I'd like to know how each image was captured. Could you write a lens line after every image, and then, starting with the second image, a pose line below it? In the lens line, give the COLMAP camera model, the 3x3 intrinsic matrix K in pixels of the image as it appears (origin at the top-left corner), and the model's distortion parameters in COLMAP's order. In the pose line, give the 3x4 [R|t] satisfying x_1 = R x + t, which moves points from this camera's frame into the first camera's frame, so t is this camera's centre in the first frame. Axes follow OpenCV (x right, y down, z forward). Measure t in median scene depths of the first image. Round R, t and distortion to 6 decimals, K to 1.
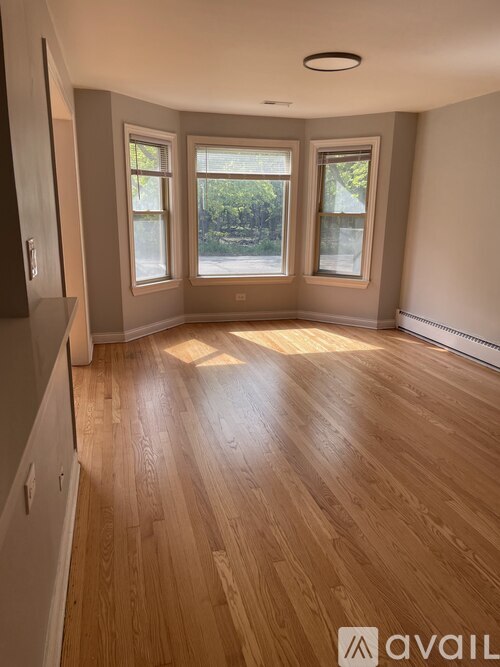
lens RADIAL K [[506.8, 0, 250.0], [0, 506.8, 333.5], [0, 0, 1]] dist [0.099974, -0.138451]
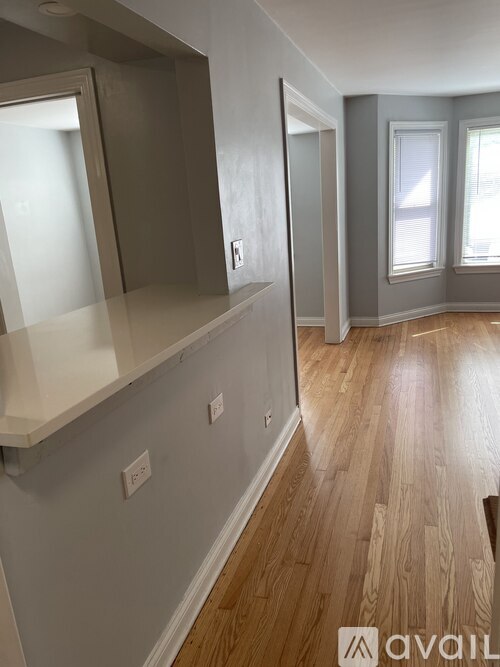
lens RADIAL K [[506.8, 0, 250.0], [0, 506.8, 333.5], [0, 0, 1]] dist [0.099974, -0.138451]
pose [[0.833068, 0.064989, -0.549340, 0.115818], [-0.053498, 0.997885, 0.036924, 0.006020], [0.550578, -0.001372, 0.834783, -0.046583]]
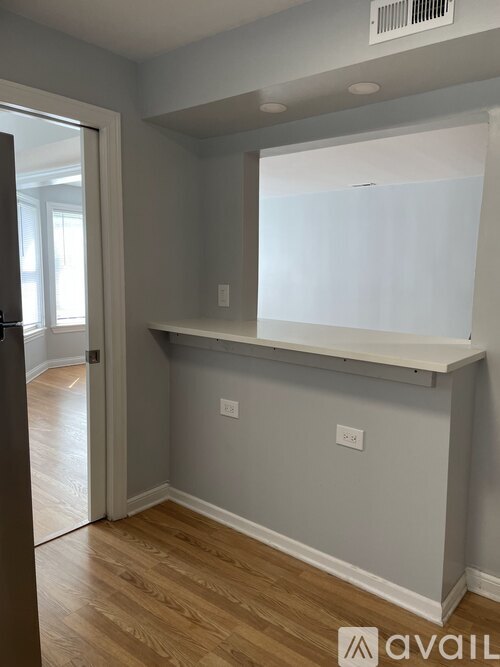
lens RADIAL K [[506.8, 0, 250.0], [0, 506.8, 333.5], [0, 0, 1]] dist [0.099974, -0.138451]
pose [[0.818651, -0.082956, 0.568268, -0.436384], [0.141102, 0.988235, -0.059010, 0.033916], [-0.556687, 0.128492, 0.820725, -0.150273]]
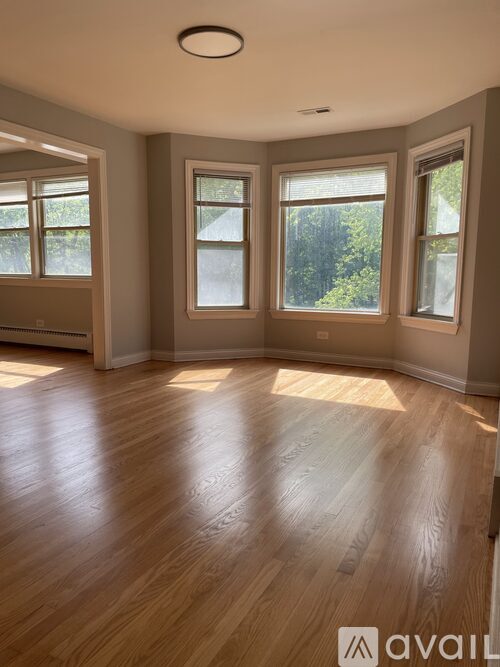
lens RADIAL K [[506.8, 0, 250.0], [0, 506.8, 333.5], [0, 0, 1]] dist [0.099974, -0.138451]
pose [[0.738958, 0.072814, -0.669805, 0.543840], [-0.158758, 0.984968, -0.068073, 0.006266], [0.654780, 0.156640, 0.739410, 0.304521]]
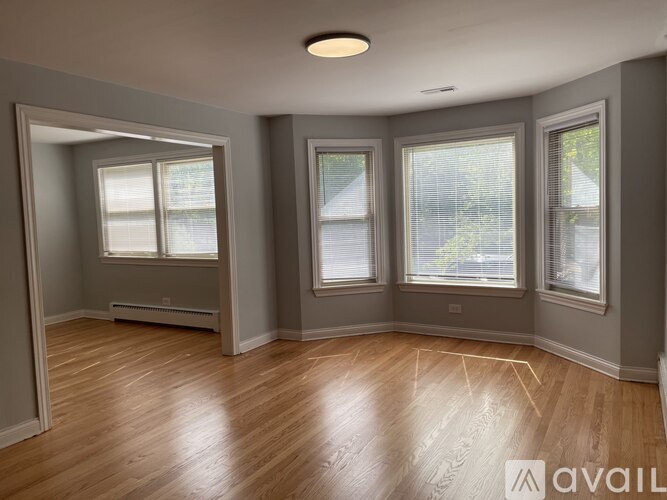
lens RADIAL K [[506.8, 0, 335.5], [0, 506.8, 242.0], [0, 0, 1]] dist [0.099974, -0.138451]
pose [[0.699540, 0.001074, -0.714593, 0.508495], [-0.125960, 0.984526, -0.121827, -0.060198], [0.703405, 0.175233, 0.688851, 0.295914]]
